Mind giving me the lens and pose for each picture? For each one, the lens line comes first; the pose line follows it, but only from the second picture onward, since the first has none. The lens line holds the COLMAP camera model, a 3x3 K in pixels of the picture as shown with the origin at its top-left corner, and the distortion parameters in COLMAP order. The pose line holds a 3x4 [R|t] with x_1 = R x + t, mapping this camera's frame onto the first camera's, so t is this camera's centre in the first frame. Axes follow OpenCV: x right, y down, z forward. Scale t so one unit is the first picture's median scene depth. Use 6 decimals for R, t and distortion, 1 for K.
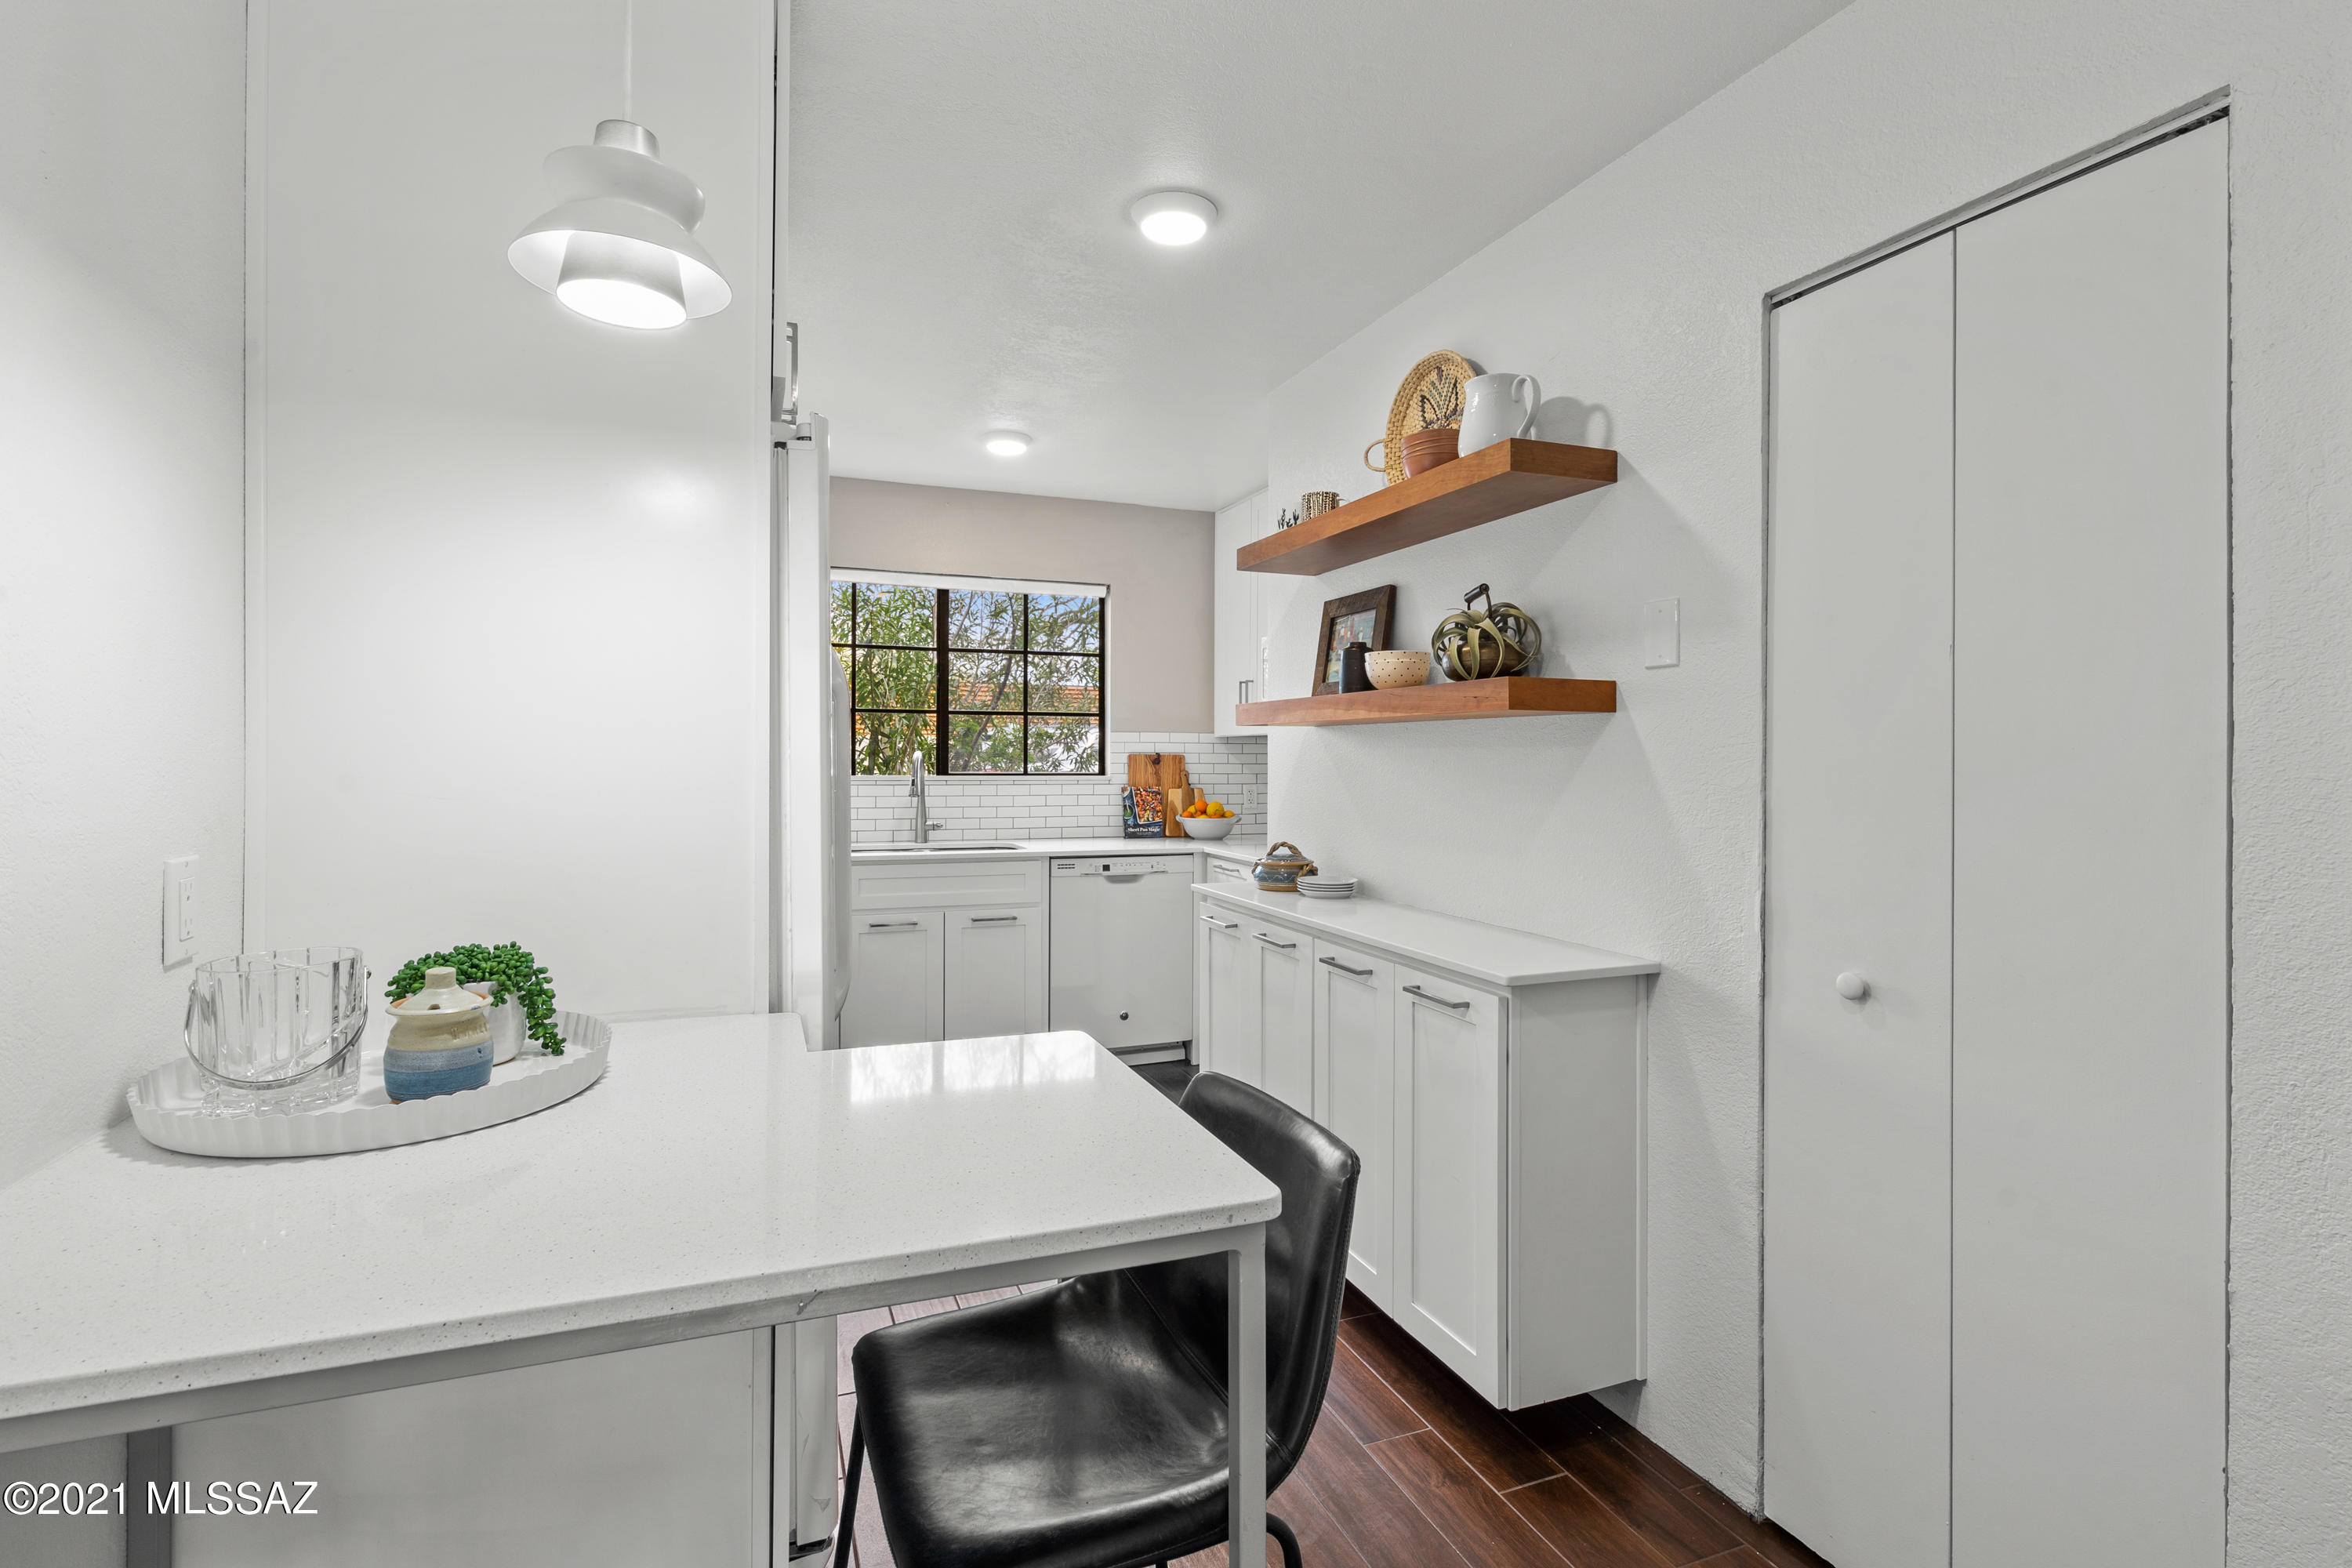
lens RADIAL K [[1096.5, 0, 1167.3], [0, 1096.5, 782.5], [0, 0, 1]] dist [-0.004524, 0.000831]
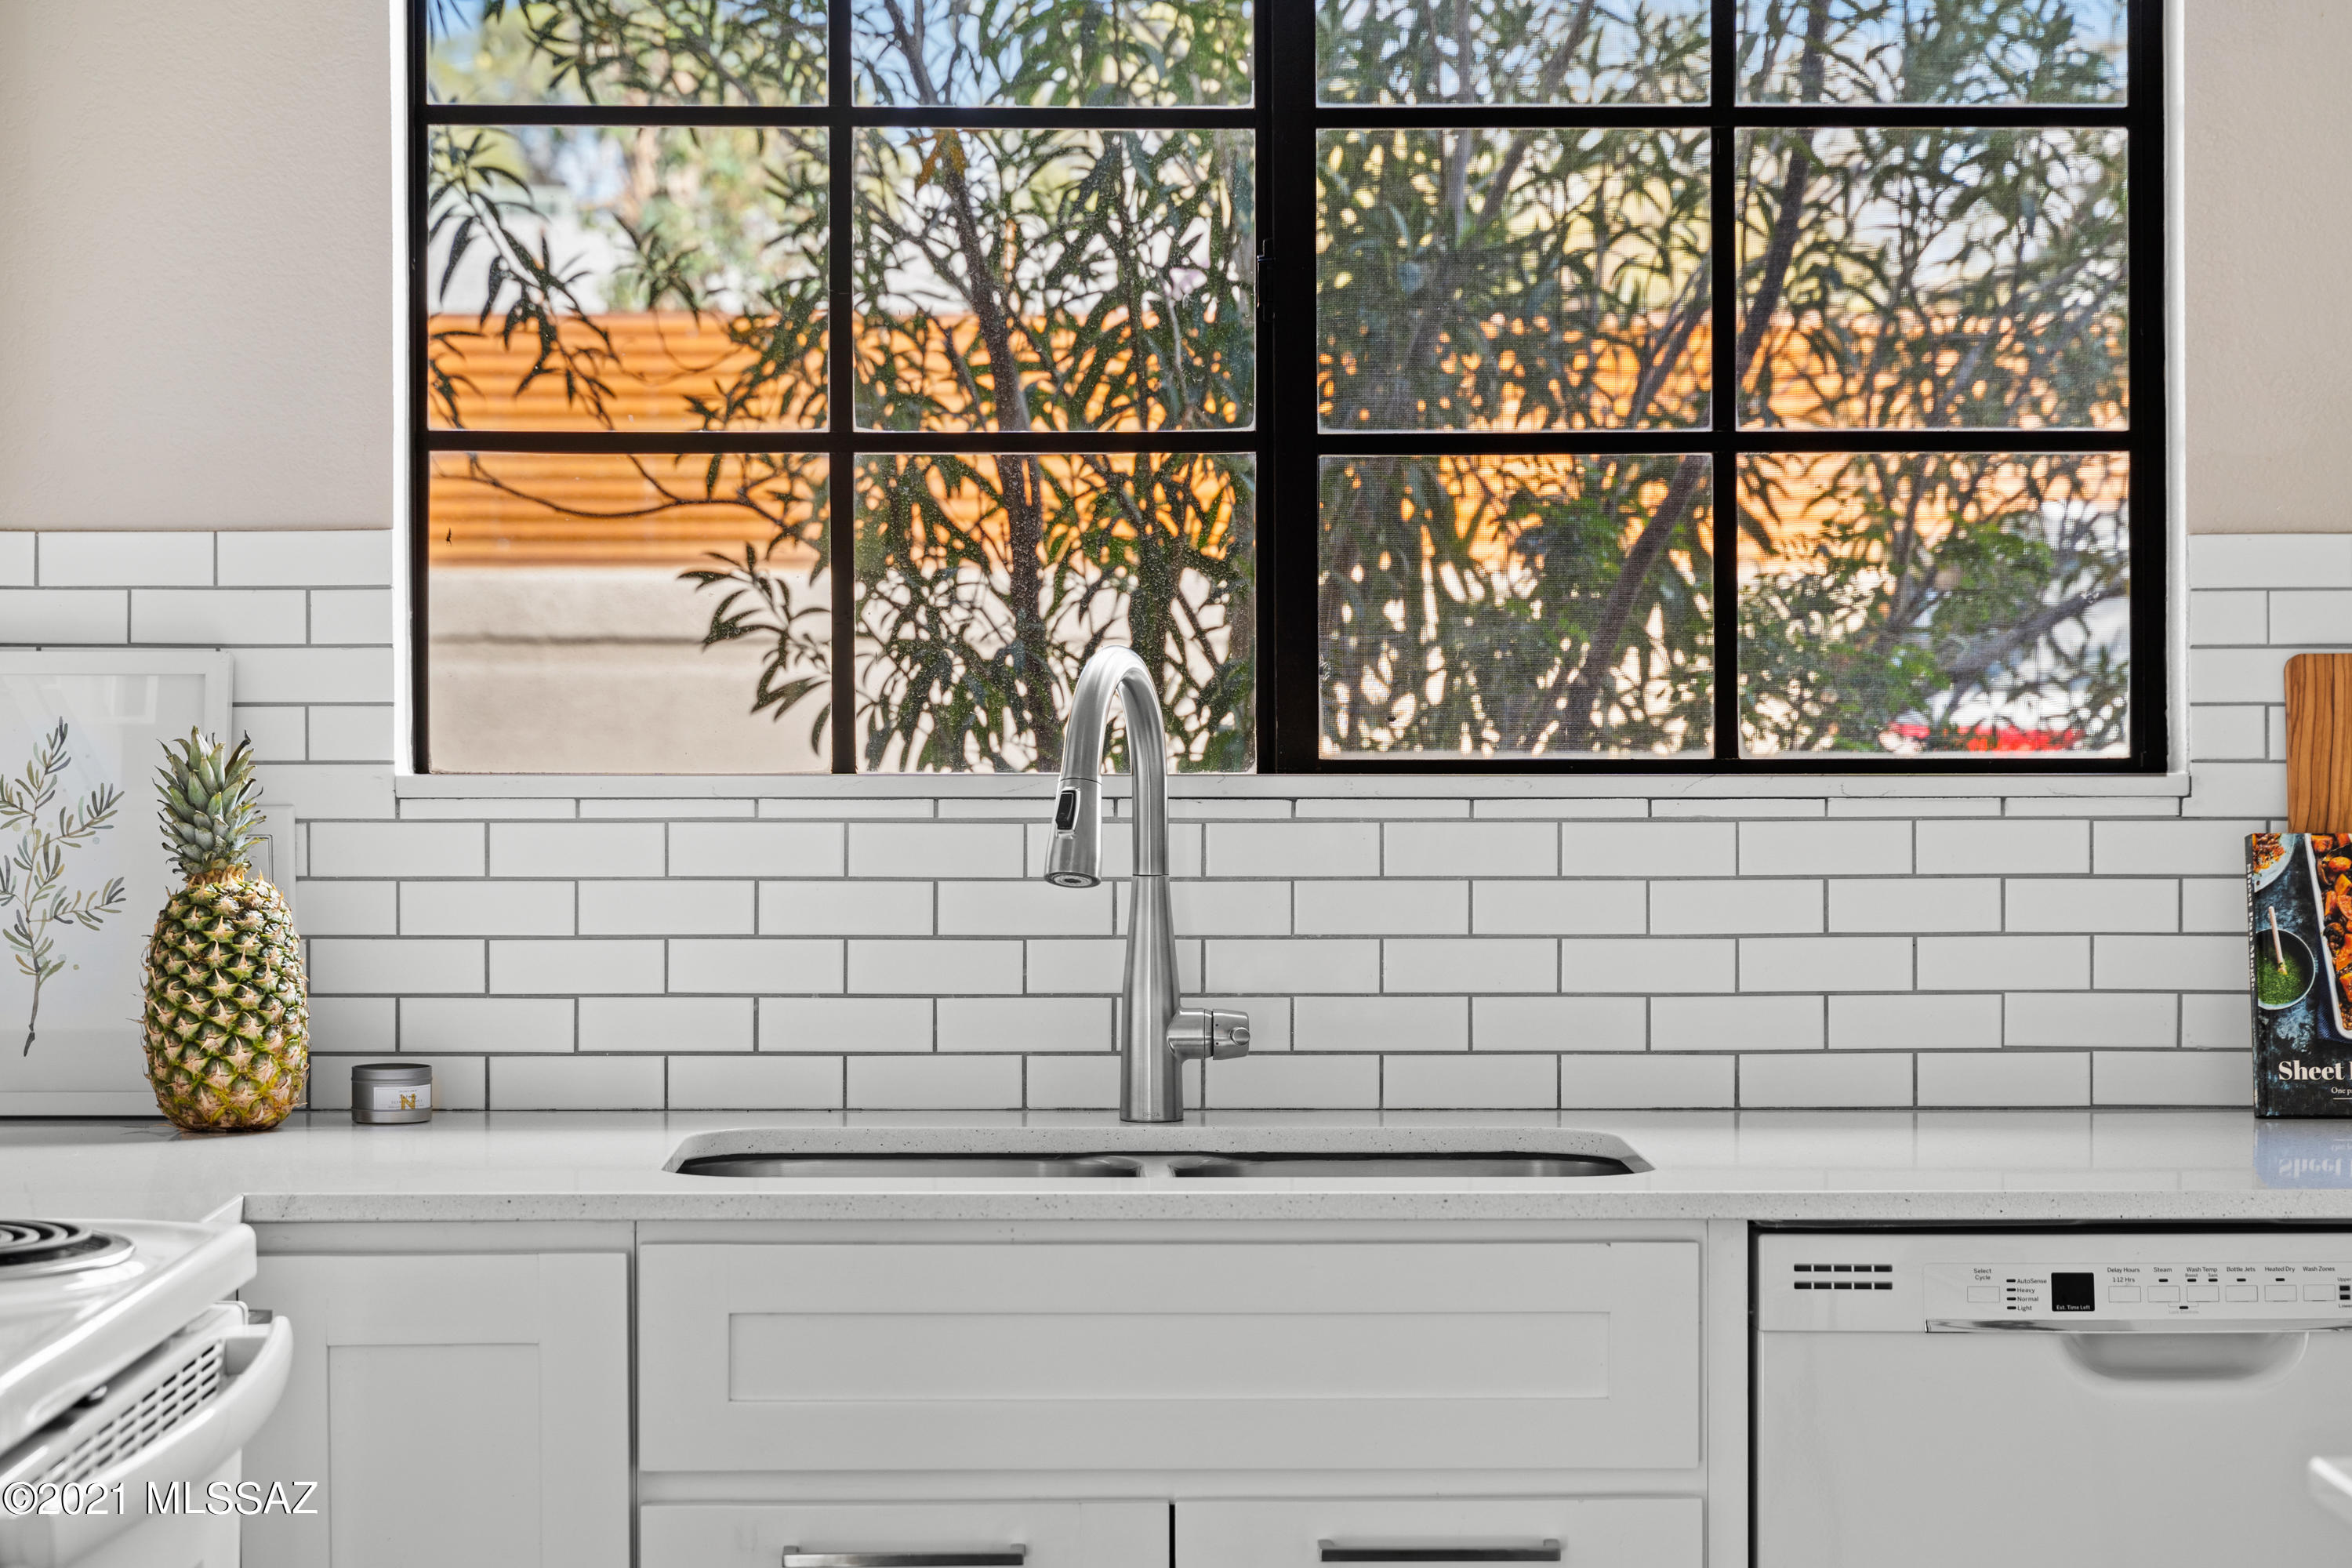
lens RADIAL K [[5017.2, 0, 1188.4], [0, 5017.2, 778.7], [0, 0, 1]] dist [-0.009711, 0.000000]
pose [[0.940452, 0.001494, -0.339925, 0.077761], [-0.001431, 0.999999, 0.000436, -0.005452], [0.339925, 0.000076, 0.940453, 0.163483]]
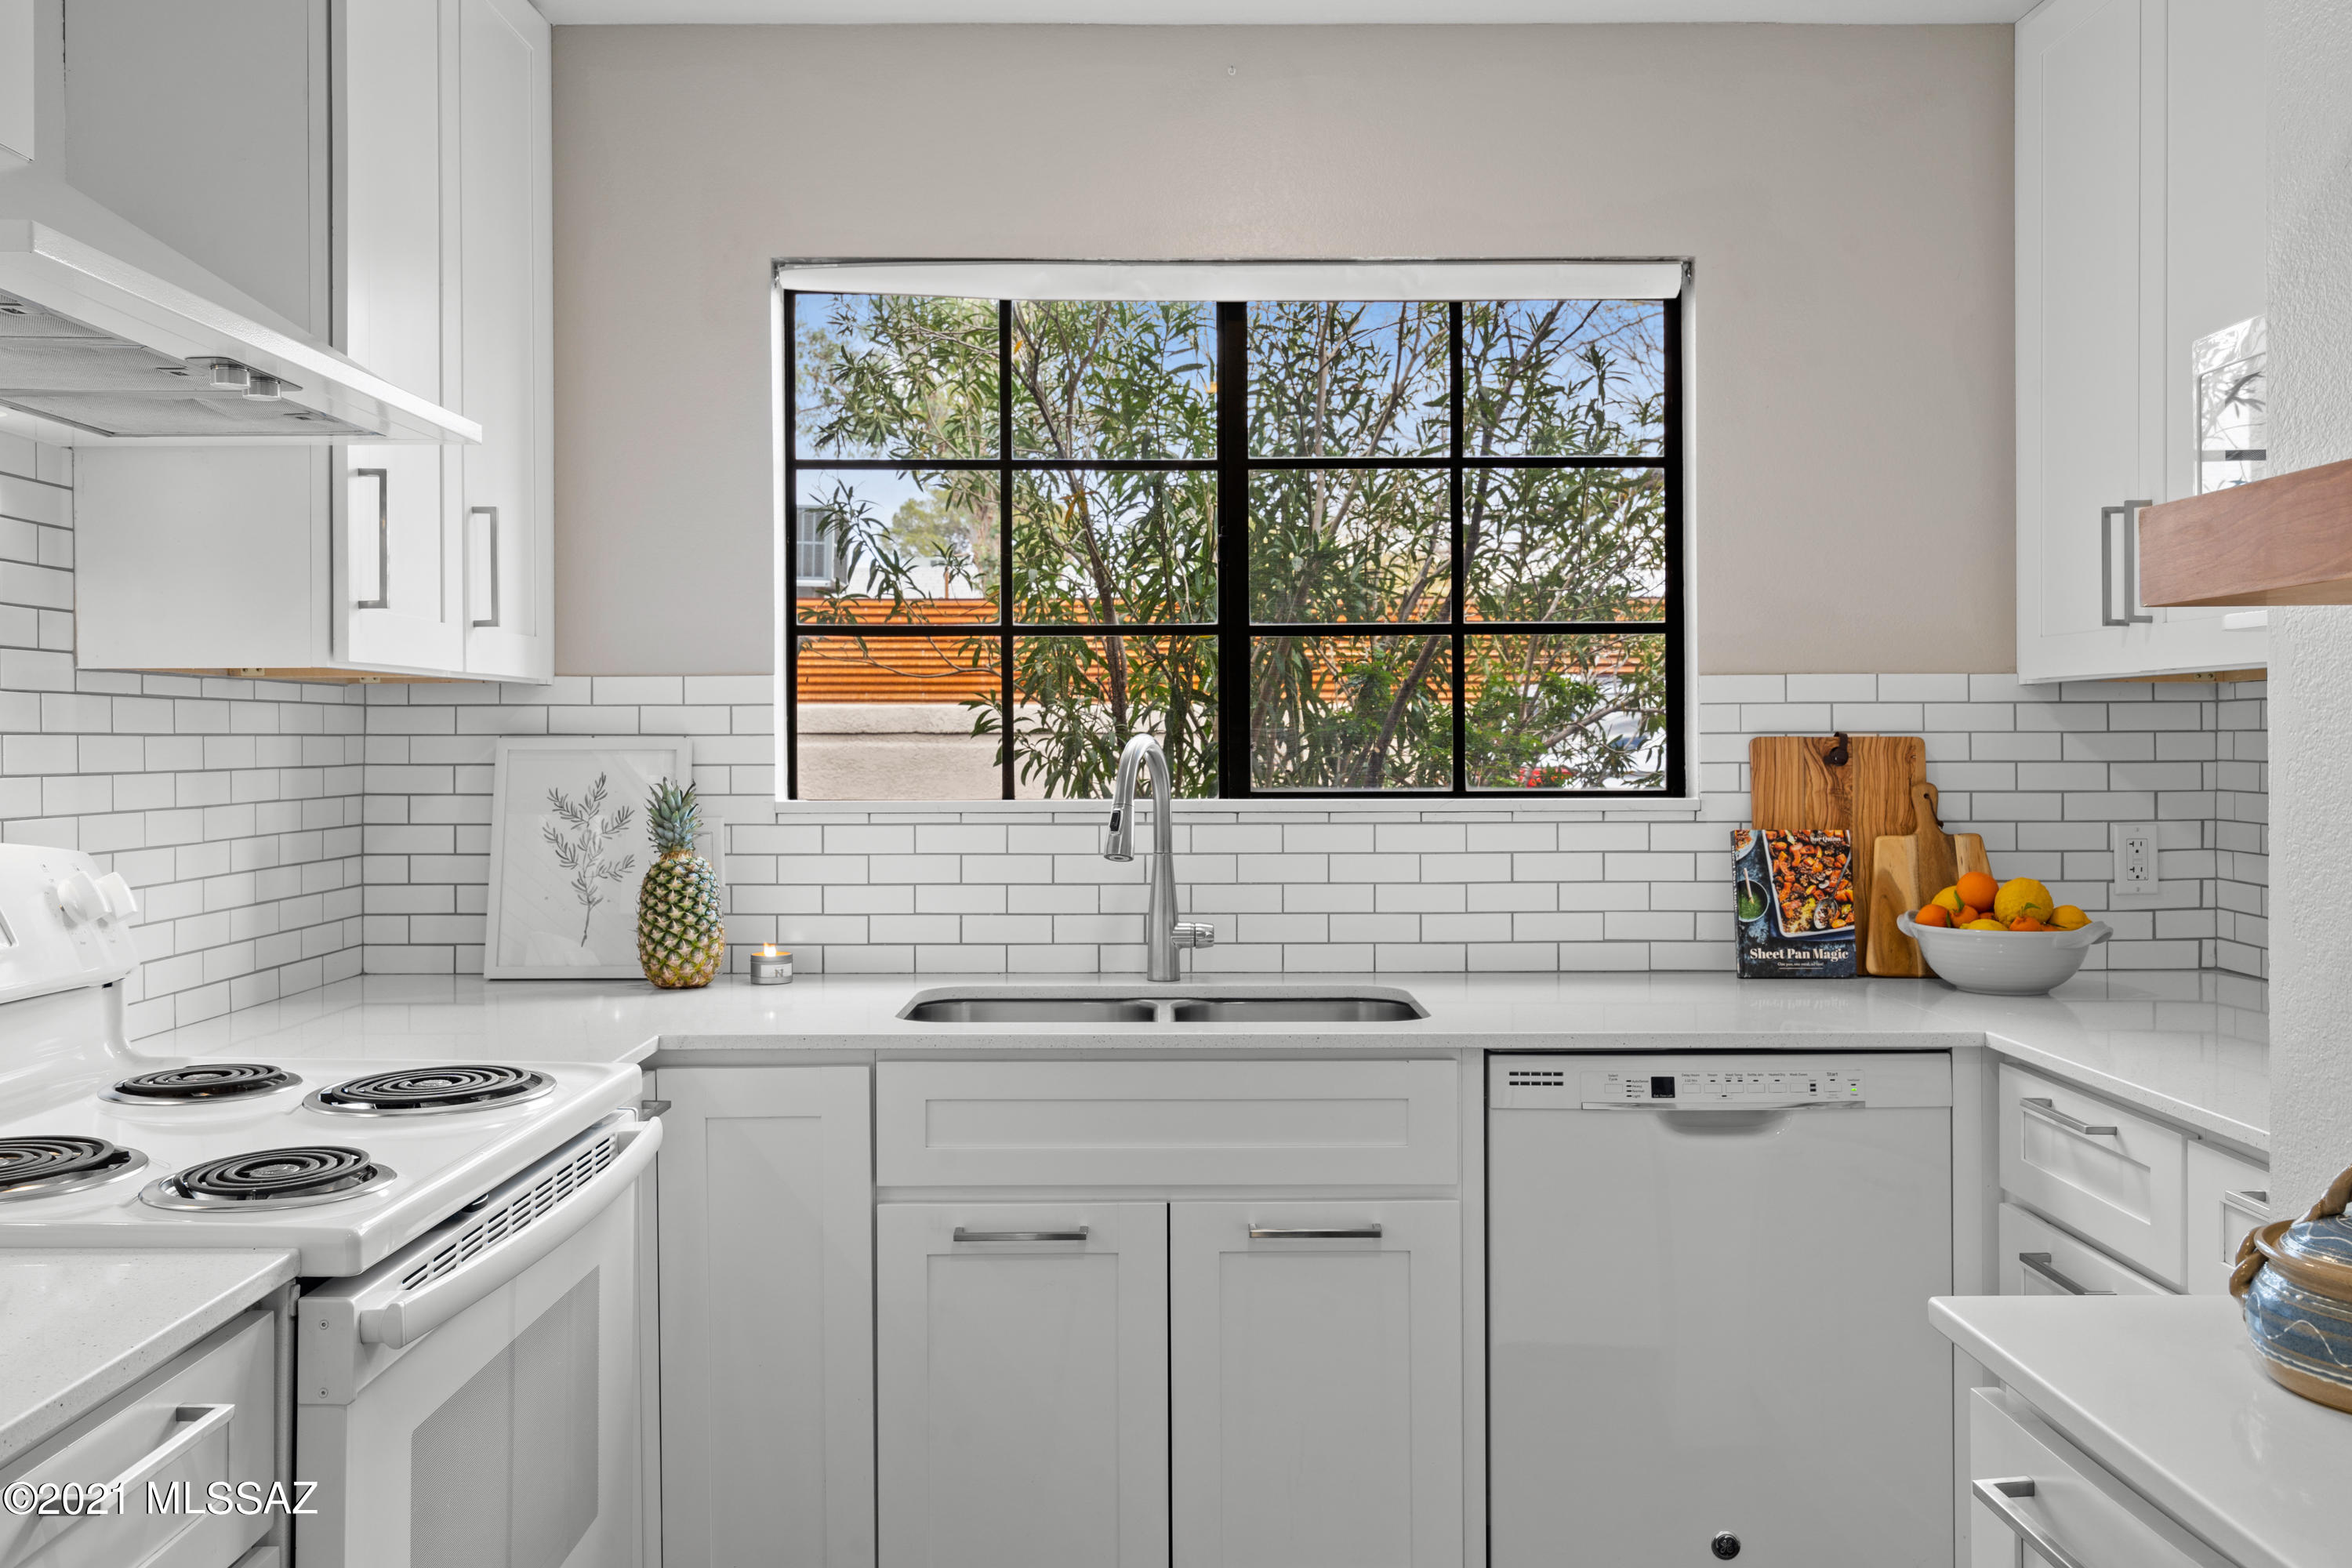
lens RADIAL K [[1931.8, 0, 1180.6], [0, 1931.8, 759.4], [0, 0, 1]] dist [0.001406, 0.003609]
pose [[0.935231, -0.005260, -0.353998, 0.012686], [0.000446, 0.999906, -0.013680, -0.010544], [0.354037, 0.012636, 0.935146, 0.369465]]
